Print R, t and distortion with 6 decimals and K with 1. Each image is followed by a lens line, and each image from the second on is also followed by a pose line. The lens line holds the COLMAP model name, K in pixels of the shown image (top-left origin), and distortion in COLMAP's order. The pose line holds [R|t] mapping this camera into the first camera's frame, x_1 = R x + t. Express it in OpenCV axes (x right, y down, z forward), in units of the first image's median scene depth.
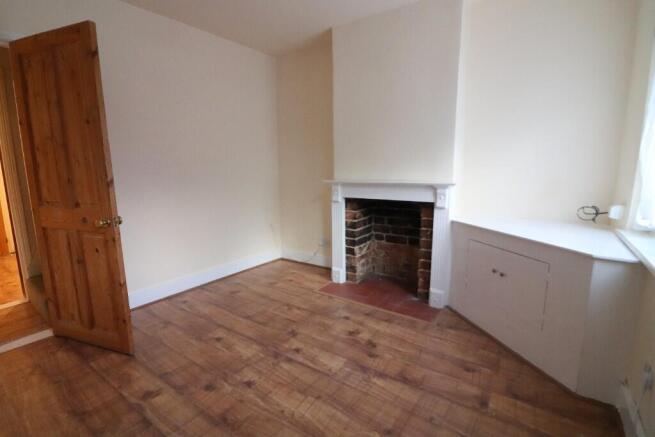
lens RADIAL K [[298.2, 0, 321.0], [0, 298.2, 215.3], [0, 0, 1]] dist [-0.000554, -0.000403]
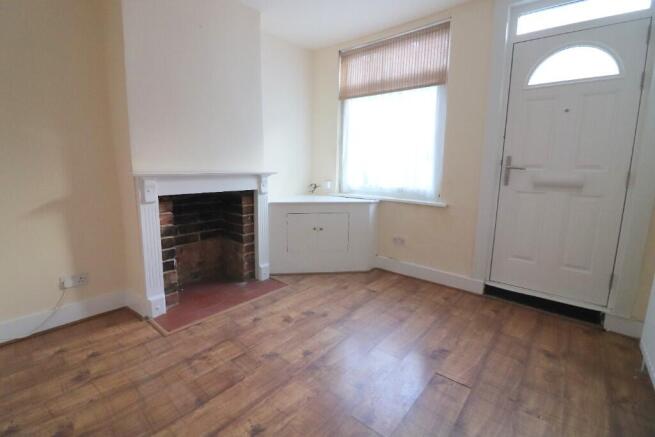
lens RADIAL K [[298.2, 0, 321.0], [0, 298.2, 215.3], [0, 0, 1]] dist [-0.000554, -0.000403]
pose [[0.104940, -0.146394, 0.983644, -0.711886], [0.145403, 0.980735, 0.130449, -0.058147], [-0.983791, 0.129335, 0.124205, 0.616639]]
